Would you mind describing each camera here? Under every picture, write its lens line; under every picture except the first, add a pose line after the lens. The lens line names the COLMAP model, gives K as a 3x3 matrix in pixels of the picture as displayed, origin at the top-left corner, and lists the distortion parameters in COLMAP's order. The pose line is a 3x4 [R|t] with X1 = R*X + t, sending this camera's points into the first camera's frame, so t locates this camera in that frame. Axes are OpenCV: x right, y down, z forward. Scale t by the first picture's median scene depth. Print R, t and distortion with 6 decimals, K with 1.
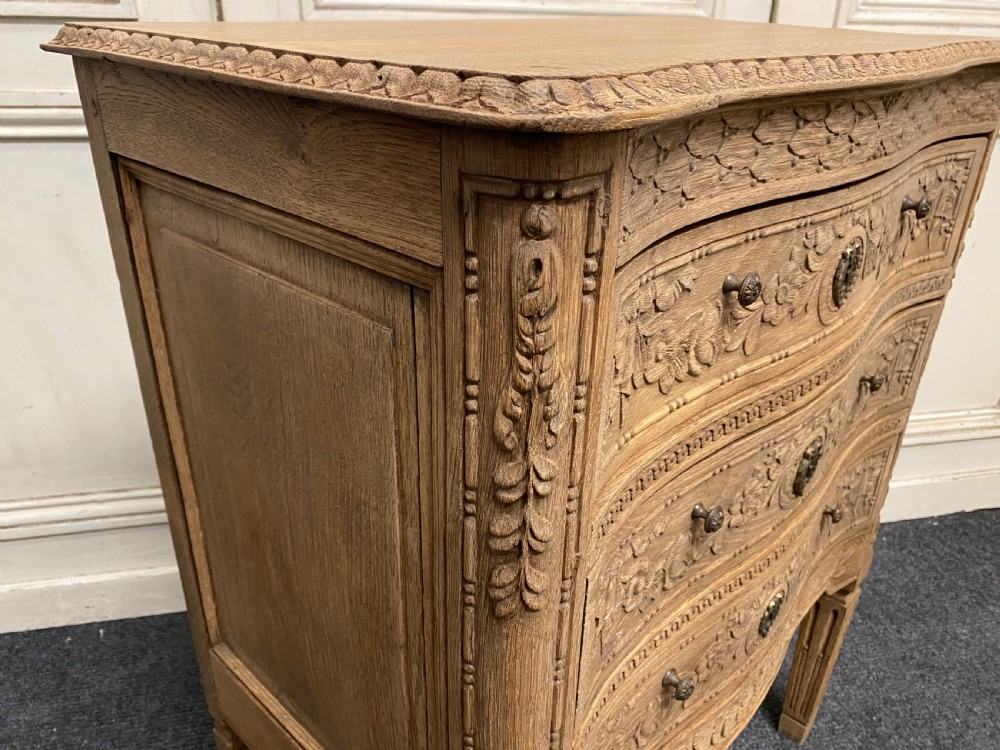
lens RADIAL K [[775.8, 0, 500.0], [0, 775.8, 375.0], [0, 0, 1]] dist [0.037353, -0.031289]
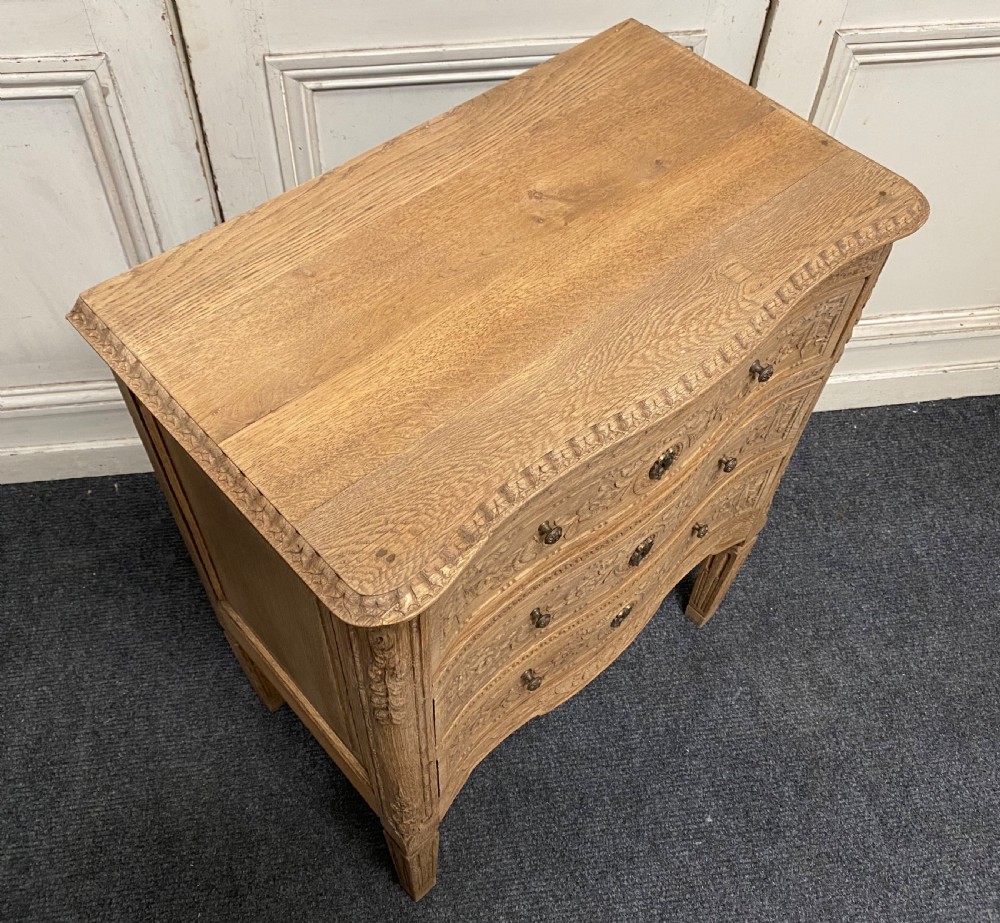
lens RADIAL K [[991.0, 0, 495.1], [0, 991.0, 442.7], [0, 0, 1]] dist [0.104832, -0.255994]
pose [[0.996977, 0.067370, -0.038709, 0.280344], [-0.042819, 0.892102, 0.449801, -1.208192], [0.064835, -0.446784, 0.892289, -0.705700]]
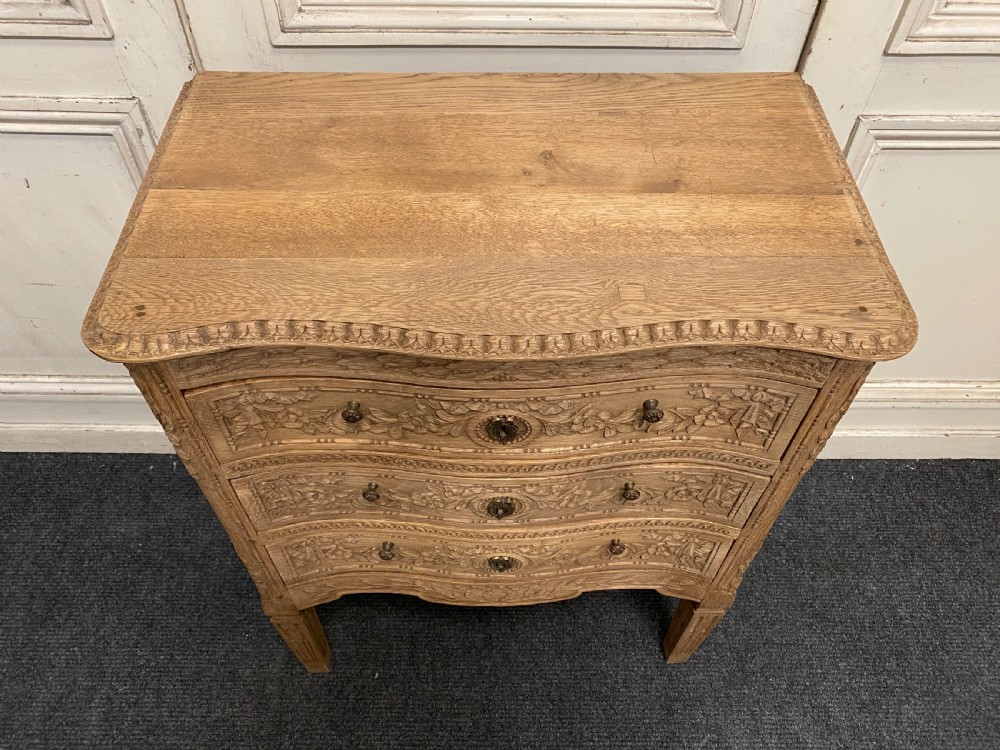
lens RADIAL K [[775.8, 0, 500.0], [0, 775.8, 375.0], [0, 0, 1]] dist [0.037353, -0.031289]
pose [[0.976412, 0.162473, -0.142202, 0.537451], [-0.083761, 0.892061, 0.444084, -1.266081], [0.199005, -0.421698, 0.884629, 0.058143]]
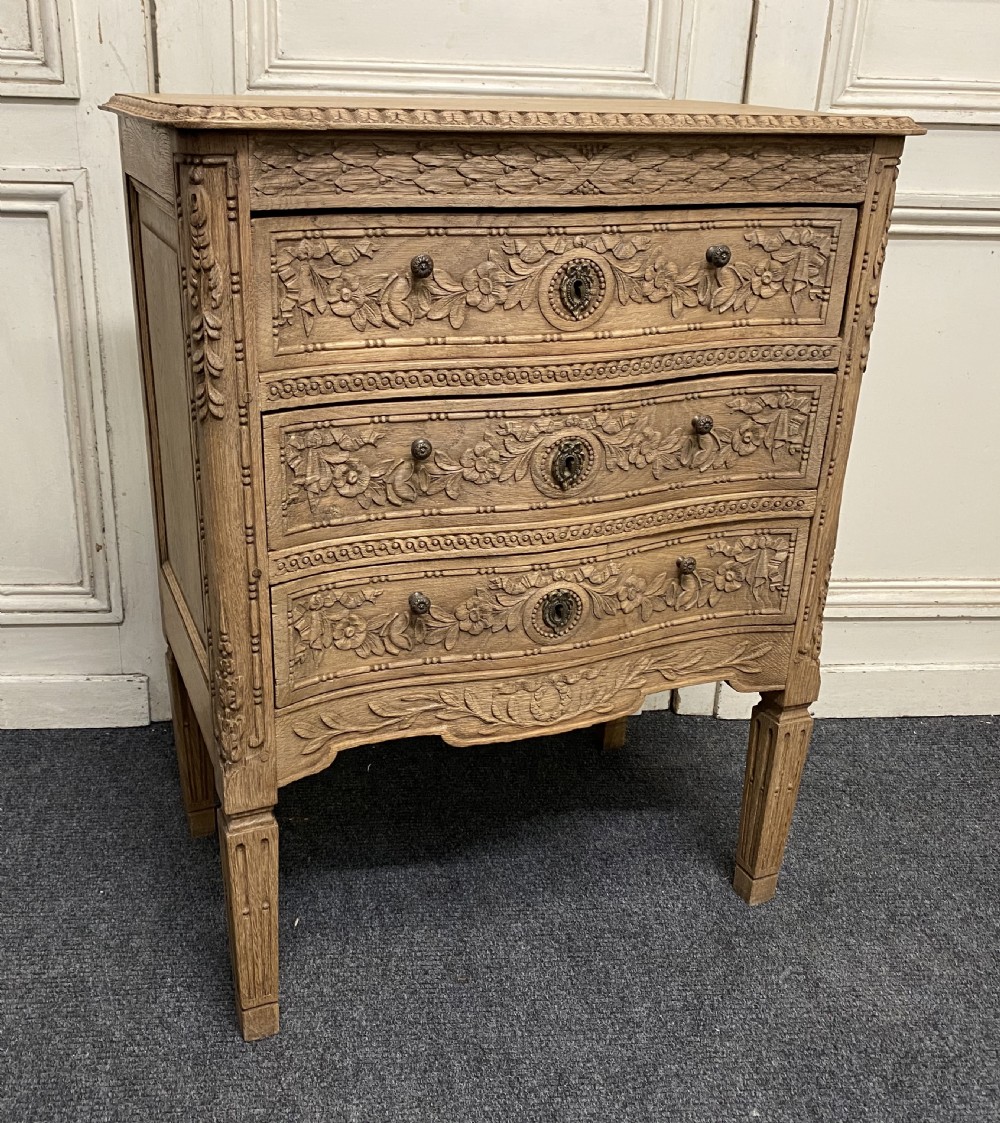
lens RADIAL K [[1119.4, 0, 411.7], [0, 1119.4, 552.4], [0, 0, 1]] dist [0.158302, -0.374298]
pose [[0.891192, 0.161653, -0.423846, 1.366937], [-0.195488, 0.979998, -0.037272, 0.534613], [0.409343, 0.116074, 0.904967, -0.938351]]
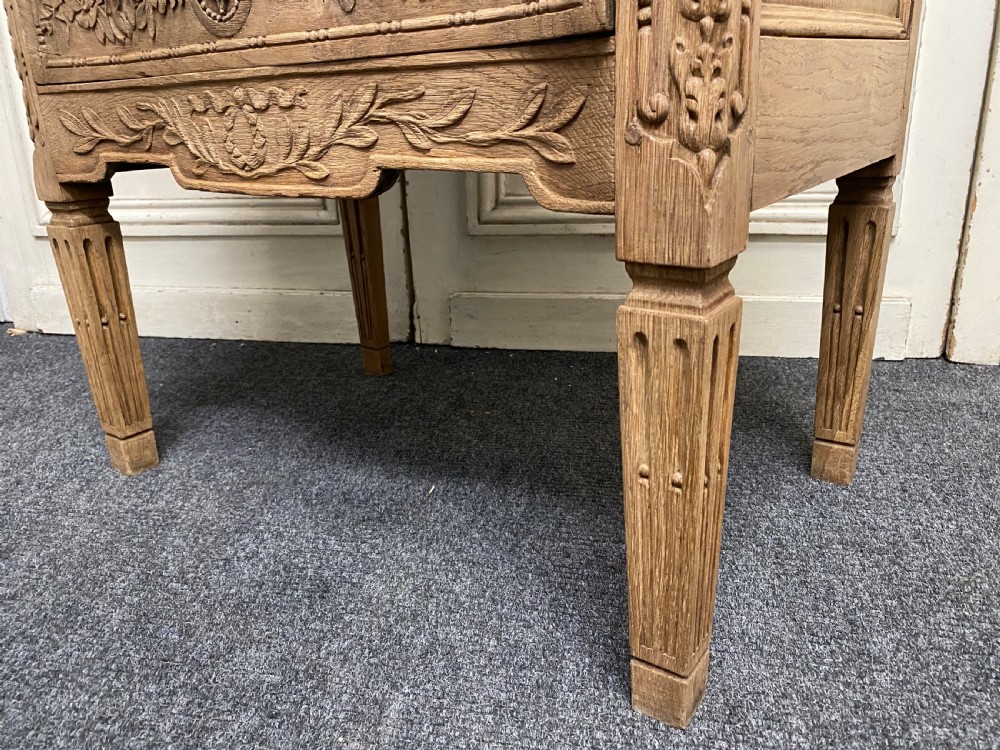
lens RADIAL K [[770.4, 0, 497.3], [0, 770.4, 360.0], [0, 0, 1]] dist [0.053122, -0.094215]
pose [[0.098640, 0.305044, -0.947216, 1.929559], [-0.393106, 0.886385, 0.244517, 0.571919], [0.914187, 0.348237, 0.207347, 2.001261]]
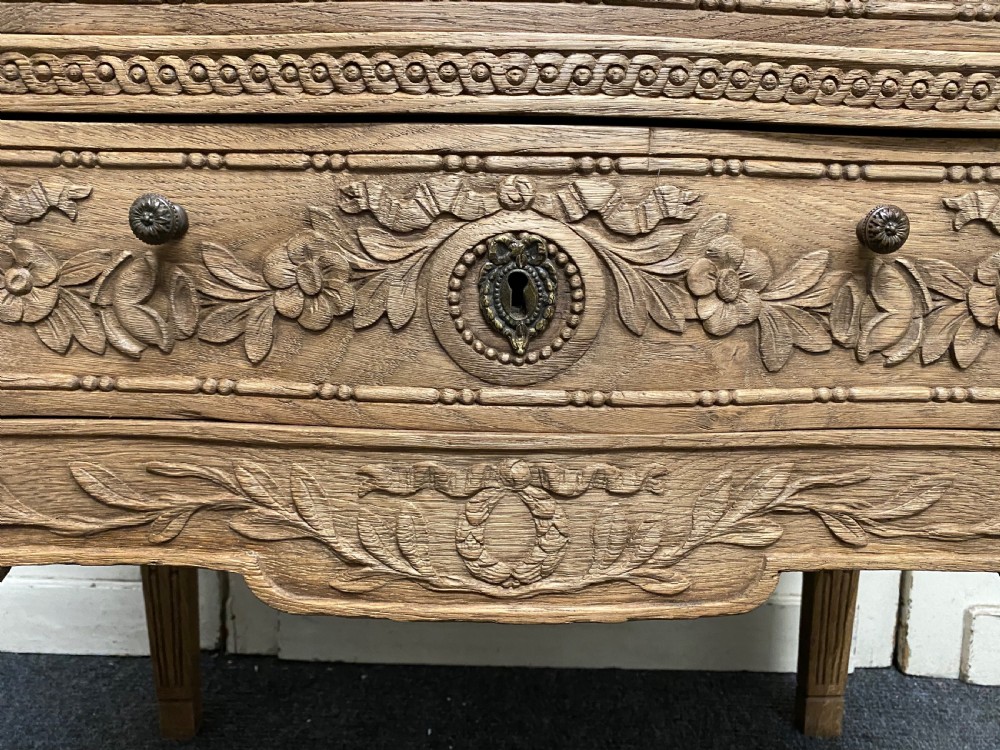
lens RADIAL K [[770.4, 0, 497.3], [0, 770.4, 360.0], [0, 0, 1]] dist [0.053122, -0.094215]
pose [[0.689184, 0.098439, -0.717868, 1.092513], [-0.320857, 0.929761, -0.180541, 0.705029], [0.649674, 0.354759, 0.672362, 1.153946]]
